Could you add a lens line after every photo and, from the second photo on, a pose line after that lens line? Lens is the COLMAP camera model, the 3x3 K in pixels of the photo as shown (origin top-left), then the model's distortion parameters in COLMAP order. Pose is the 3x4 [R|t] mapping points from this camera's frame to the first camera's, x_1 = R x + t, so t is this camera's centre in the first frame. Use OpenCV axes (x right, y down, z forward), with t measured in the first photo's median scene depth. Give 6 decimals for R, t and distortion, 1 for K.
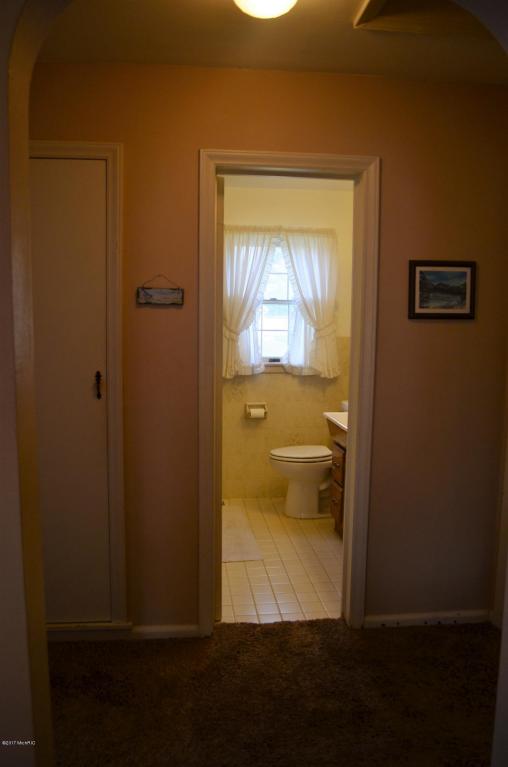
lens RADIAL K [[606.0, 0, 257.3], [0, 606.0, 382.0], [0, 0, 1]] dist [-0.078201, 0.007231]
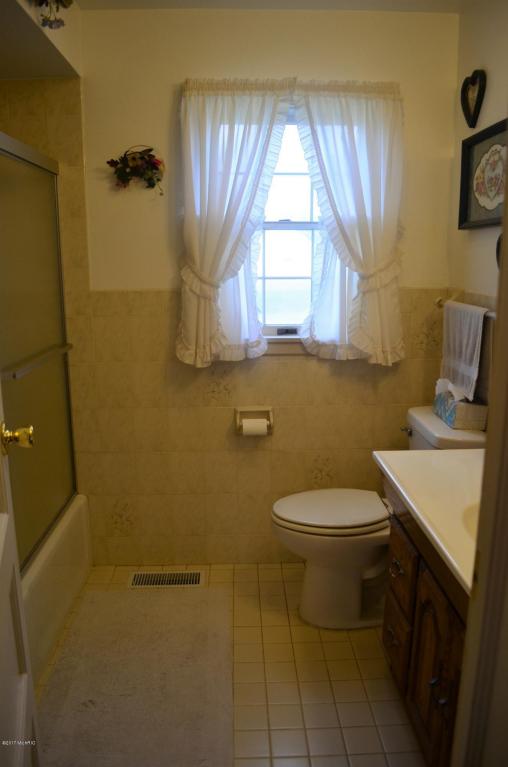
lens RADIAL K [[606.0, 0, 251.0], [0, 606.0, 383.6], [0, 0, 1]] dist [-0.078201, 0.007231]
pose [[0.996048, 0.002660, -0.088771, 0.046850], [0.006848, 0.994275, 0.106631, -0.049492], [0.088547, -0.106817, 0.990328, 0.450728]]
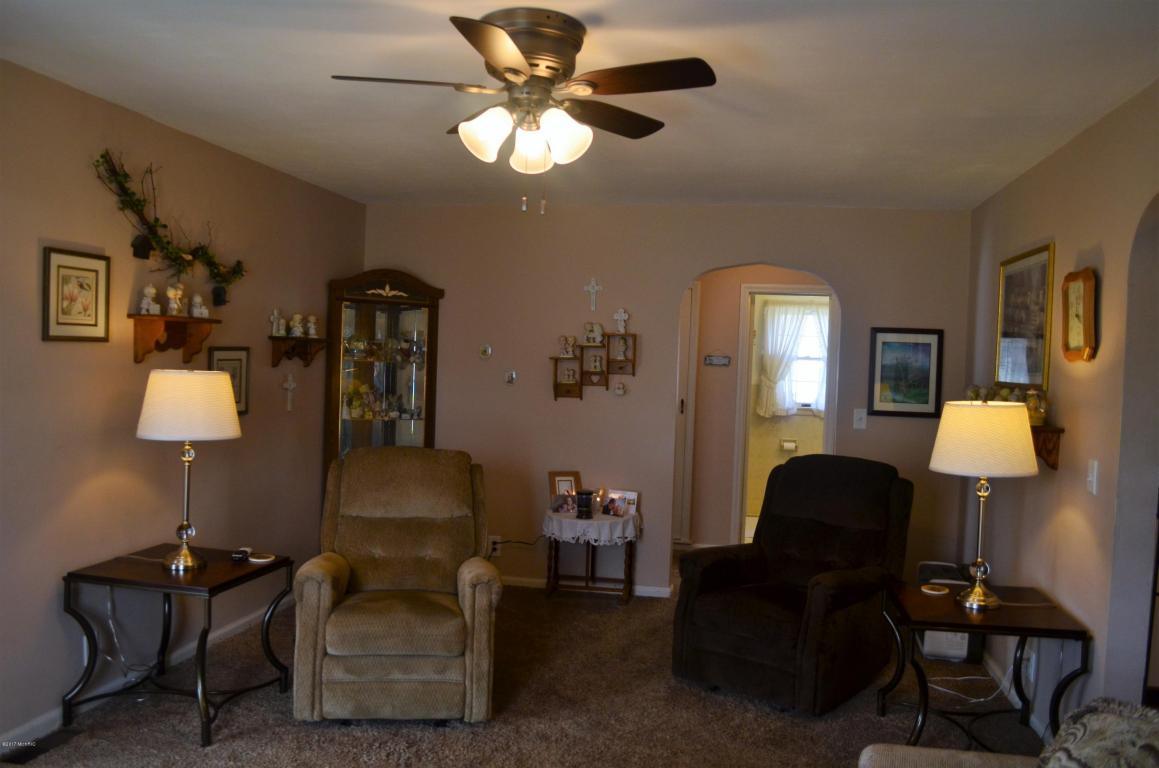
lens RADIAL K [[915.7, 0, 577.9], [0, 915.7, 390.9], [0, 0, 1]] dist [-0.078201, 0.007231]
pose [[0.953078, 0.033658, -0.300848, 0.148828], [-0.055193, 0.996463, -0.063367, 0.081764], [0.297651, 0.076998, 0.951565, -0.954601]]
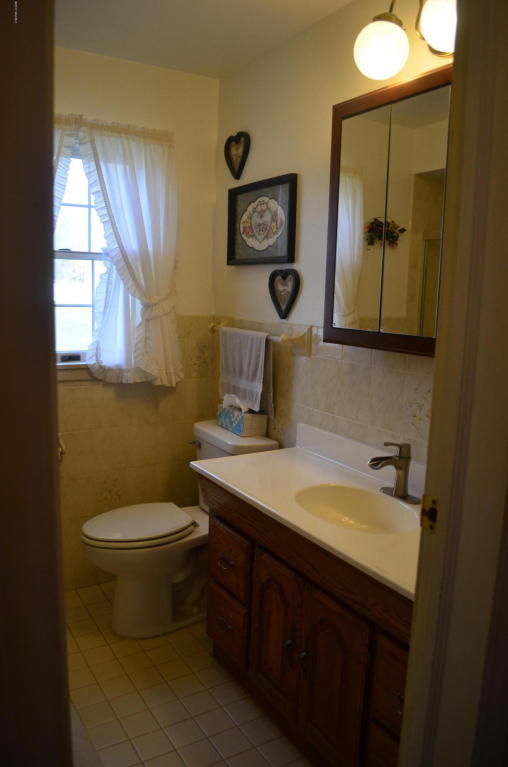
lens RADIAL K [[606.0, 0, 248.7], [0, 606.0, 382.8], [0, 0, 1]] dist [-0.078201, 0.007231]
pose [[0.910561, -0.049512, 0.410398, -0.055243], [0.022916, 0.997320, 0.069476, -0.049762], [-0.412738, -0.053858, 0.909256, 0.427573]]
